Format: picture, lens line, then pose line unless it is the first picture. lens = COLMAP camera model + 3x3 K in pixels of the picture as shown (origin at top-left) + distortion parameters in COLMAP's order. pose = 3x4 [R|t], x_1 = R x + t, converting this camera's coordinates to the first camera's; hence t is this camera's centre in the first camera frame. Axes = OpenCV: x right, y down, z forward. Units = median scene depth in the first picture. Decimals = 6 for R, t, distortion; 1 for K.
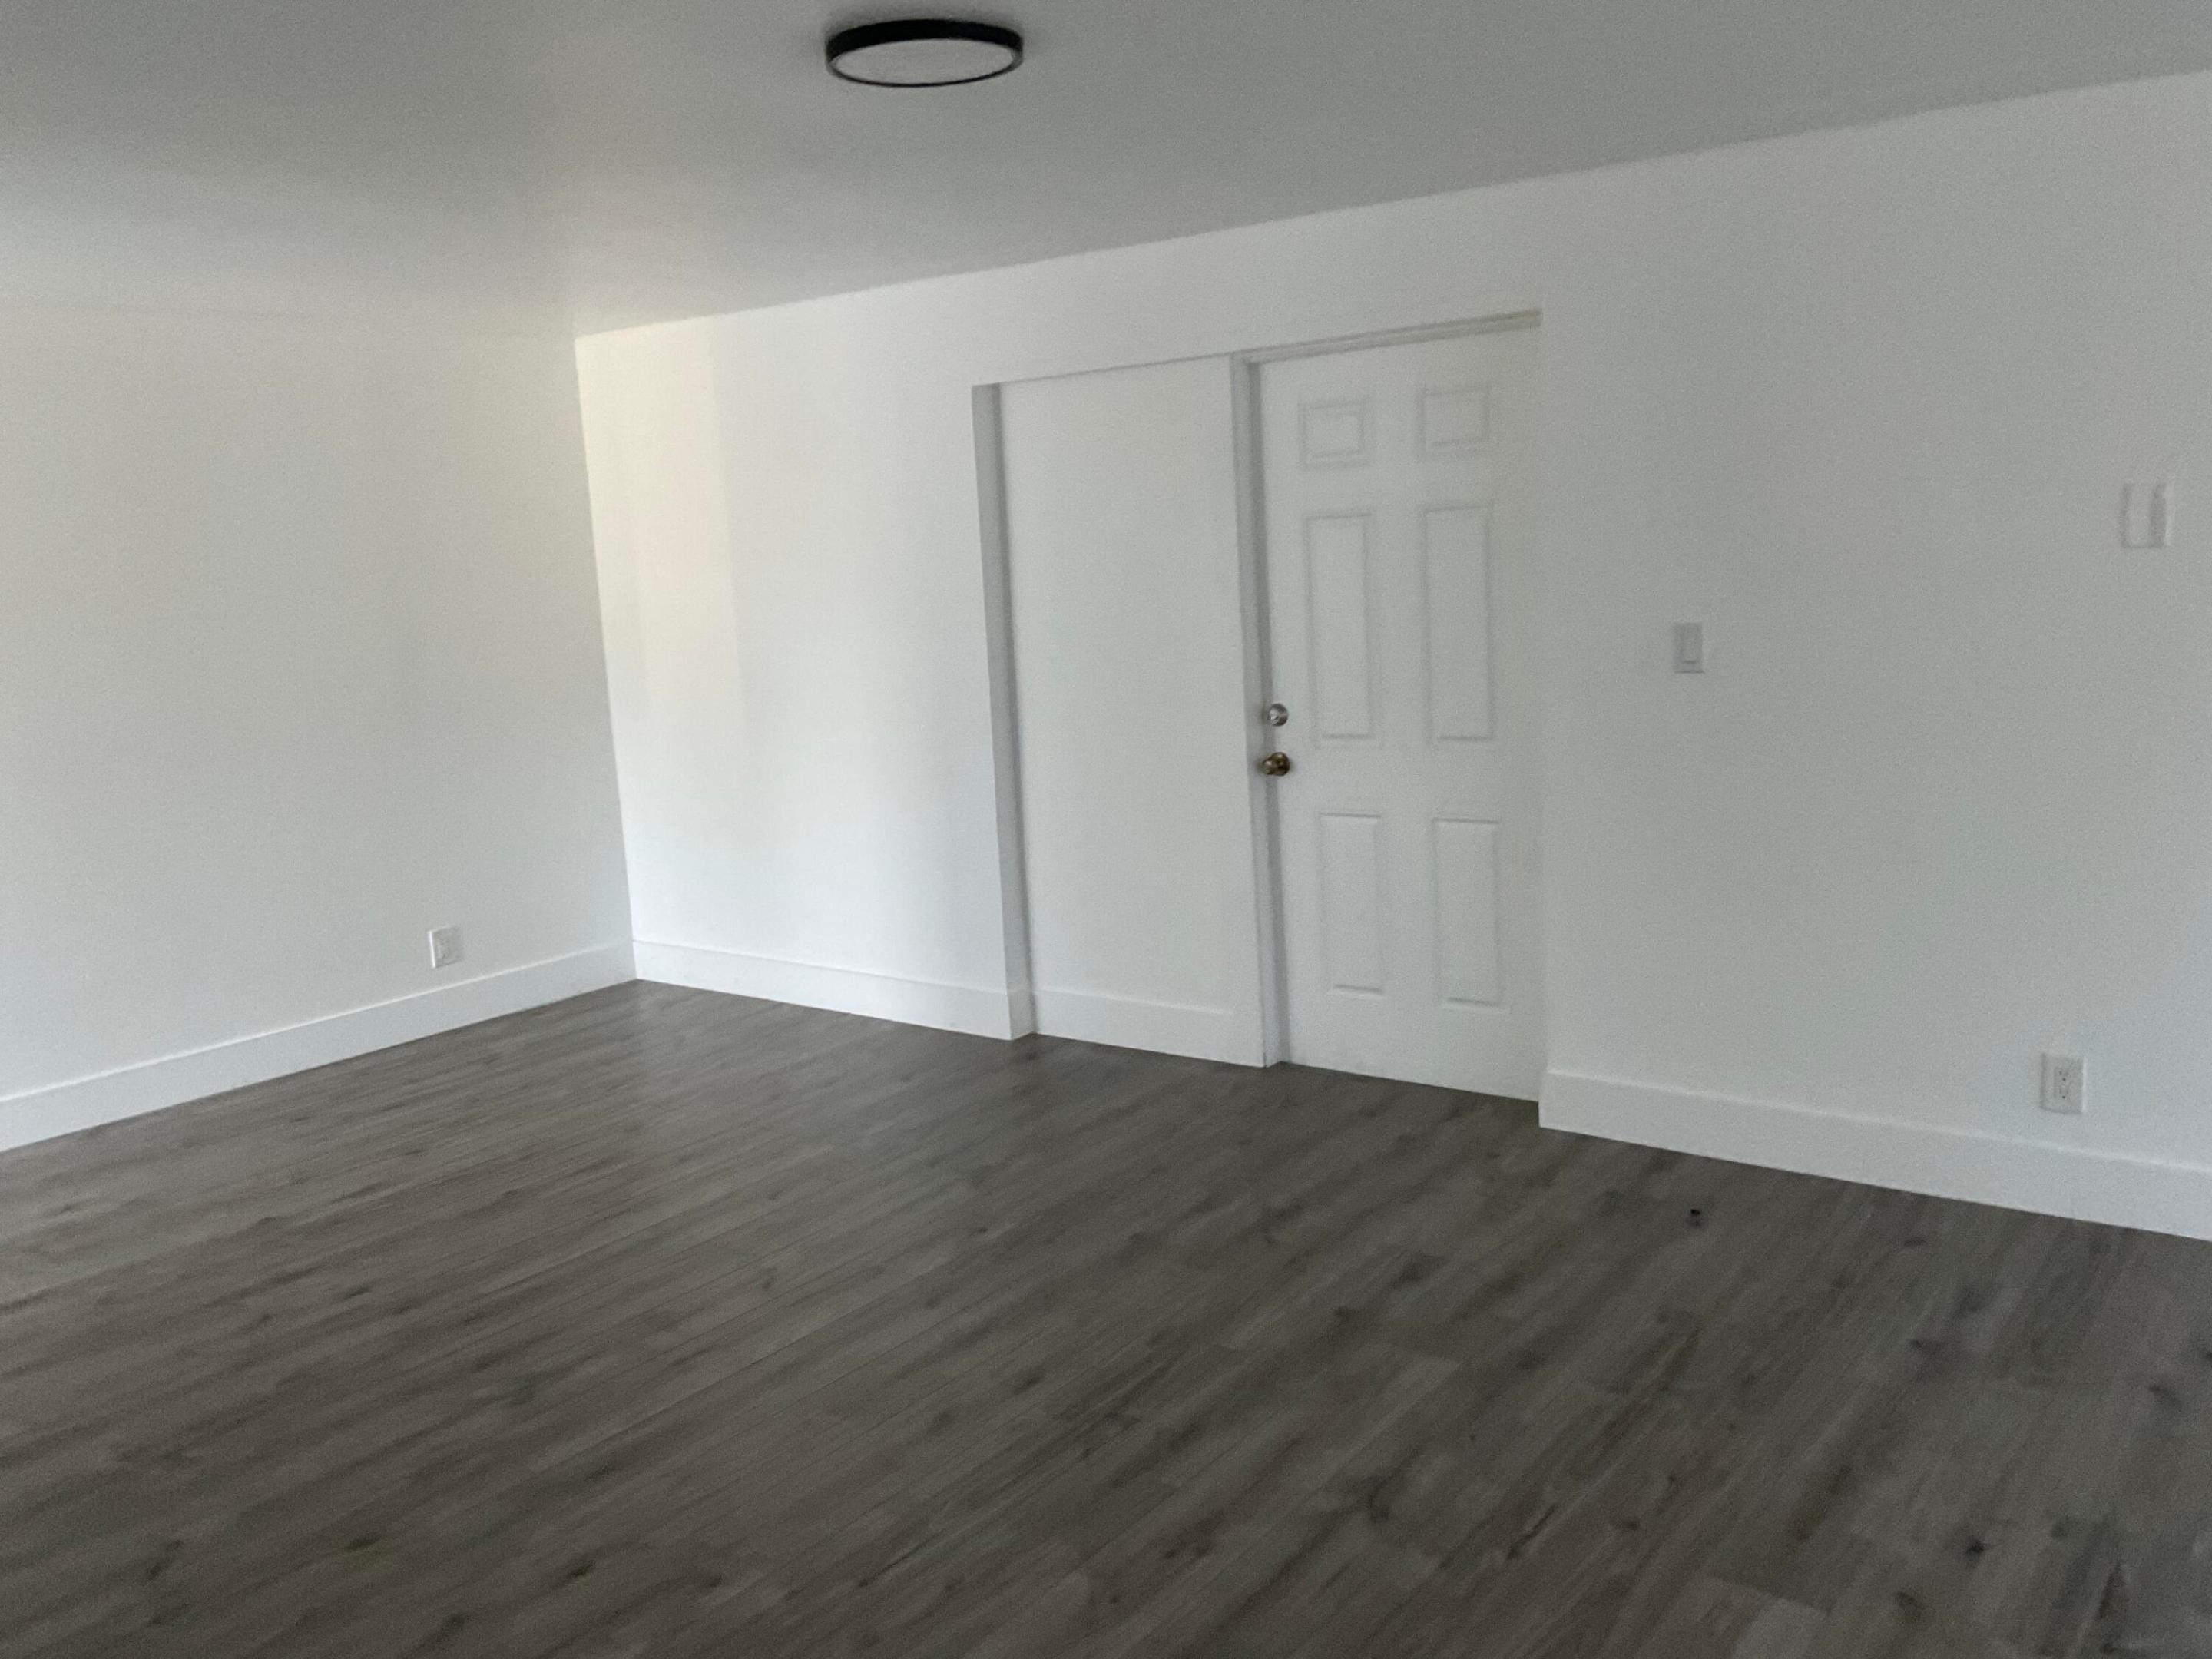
lens RADIAL K [[1842.6, 0, 1106.0], [0, 1842.6, 829.5], [0, 0, 1]] dist [0.130543, -0.268088]
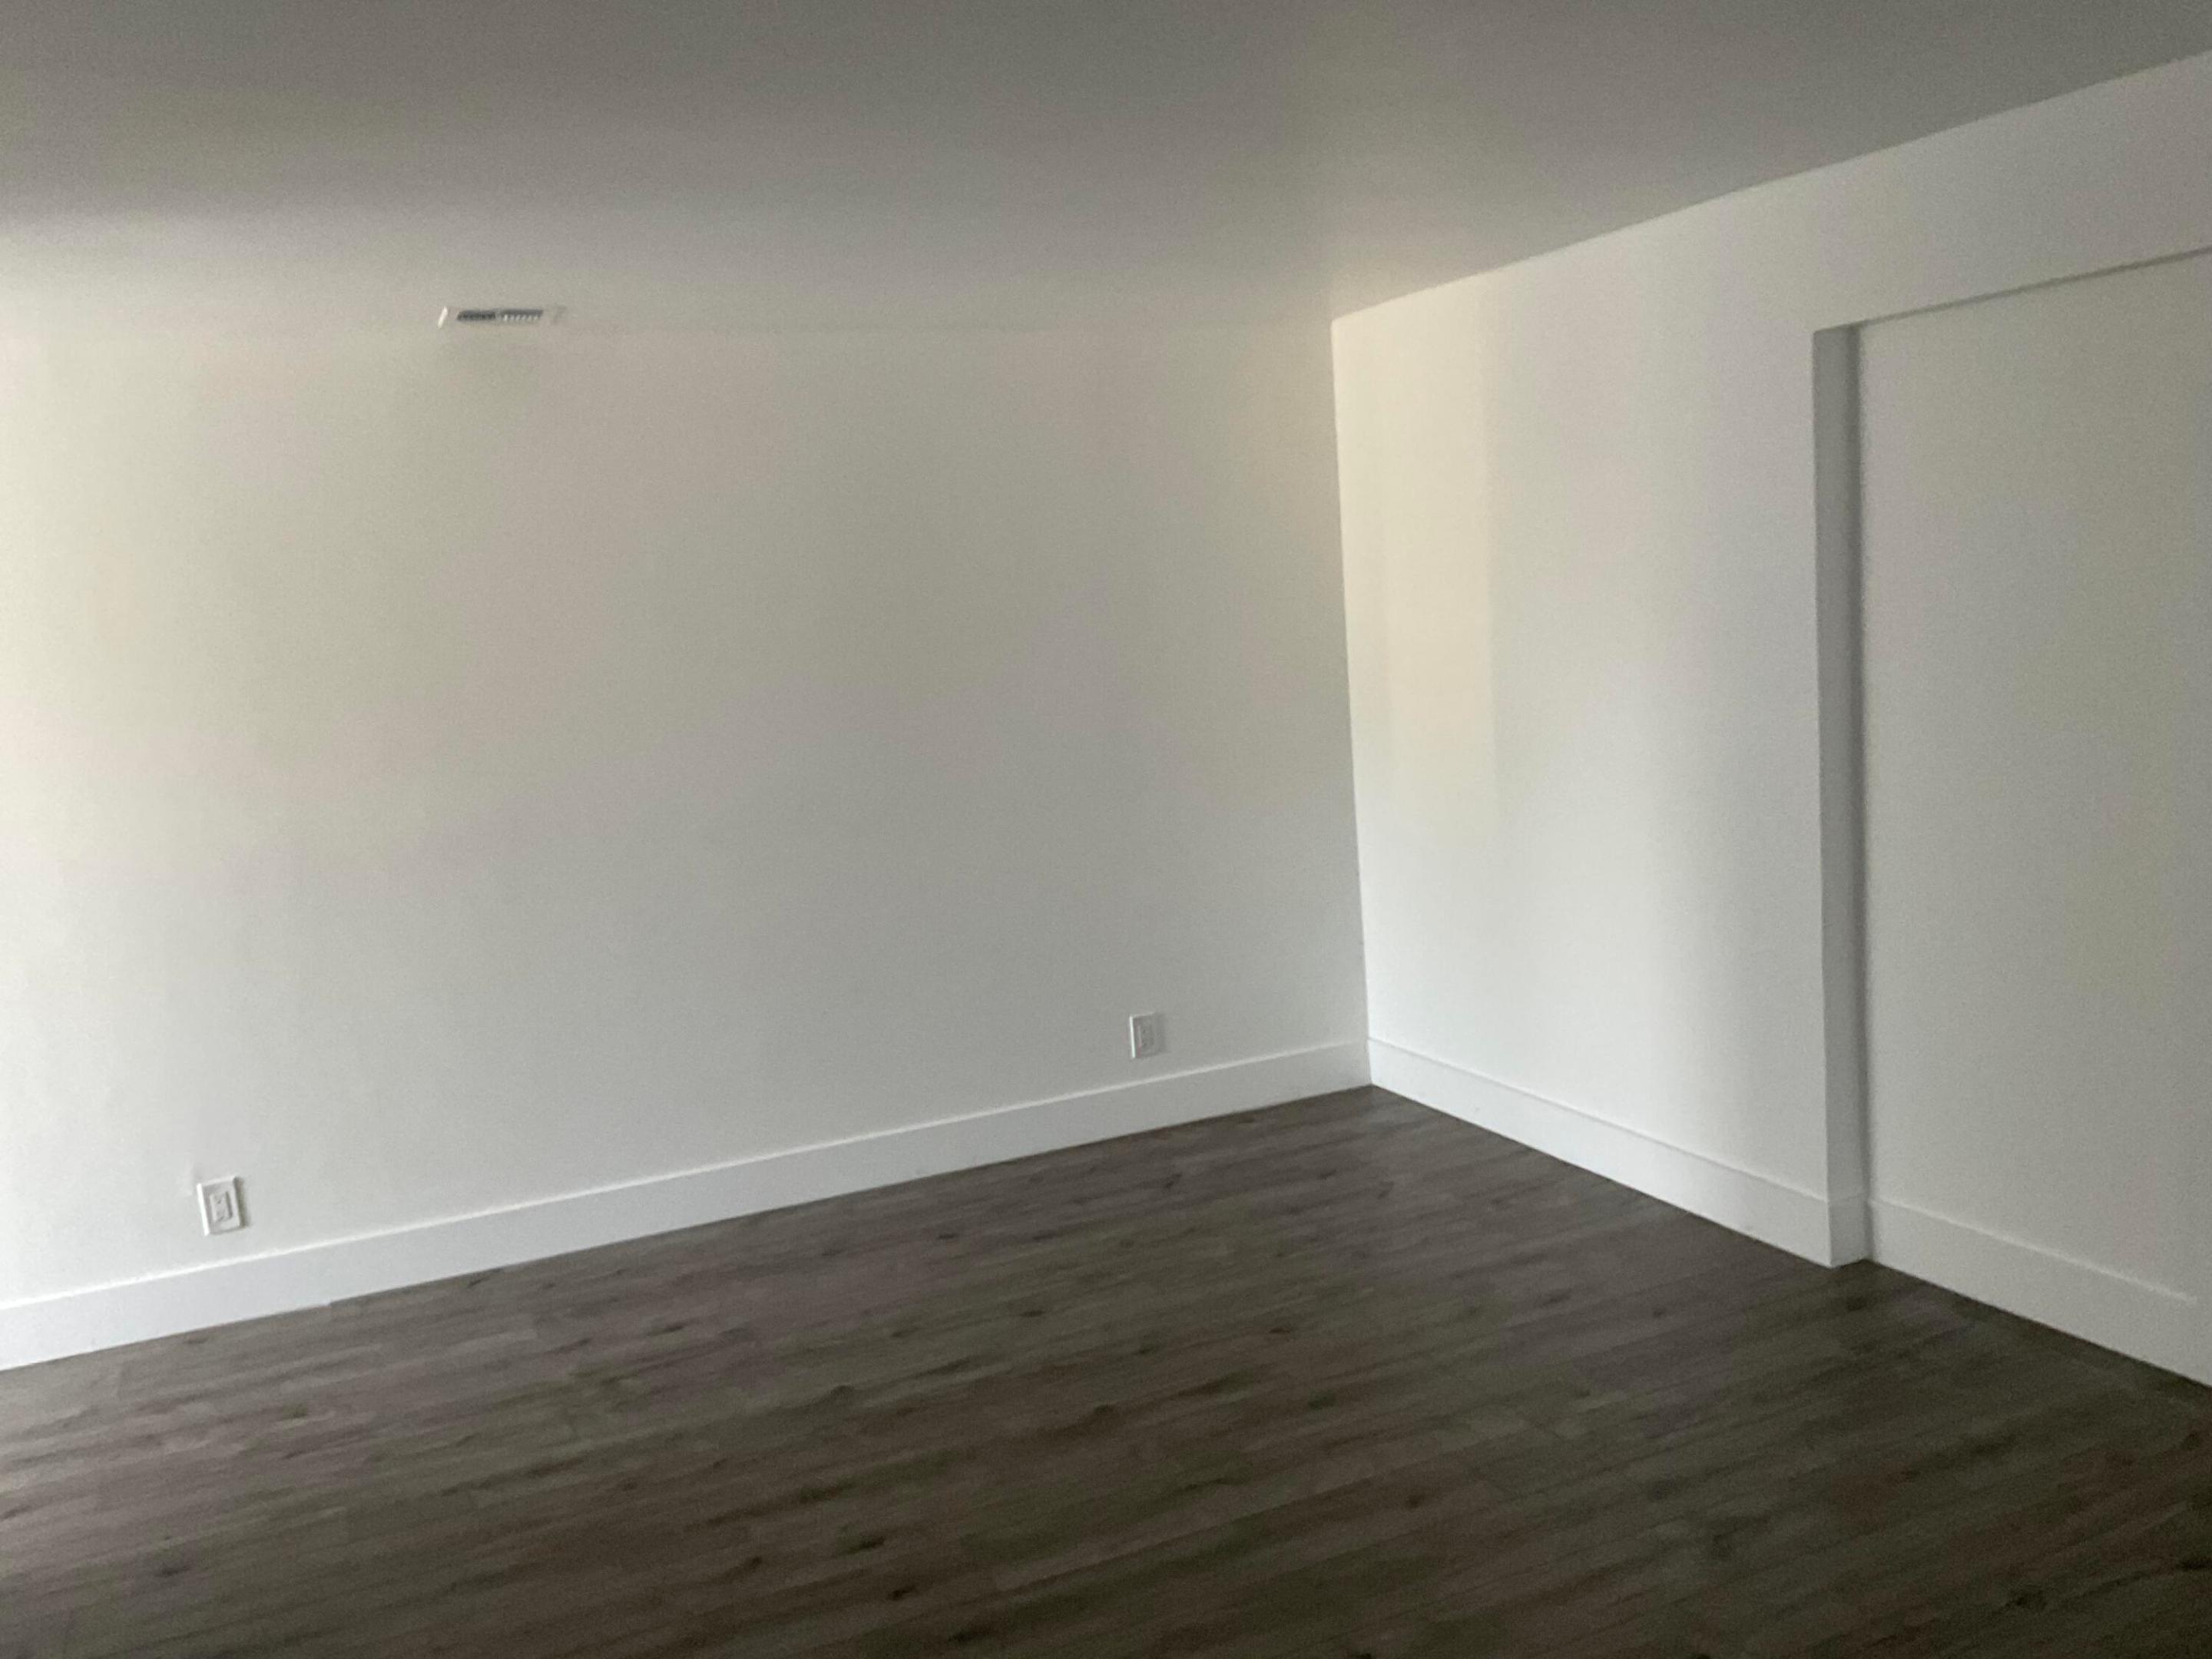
lens RADIAL K [[1842.6, 0, 1106.0], [0, 1842.6, 829.5], [0, 0, 1]] dist [0.130543, -0.268088]
pose [[0.885877, 0.048155, -0.461415, 0.024705], [-0.048078, 0.998772, 0.011930, -0.047583], [0.461423, 0.011615, 0.887104, 0.256434]]
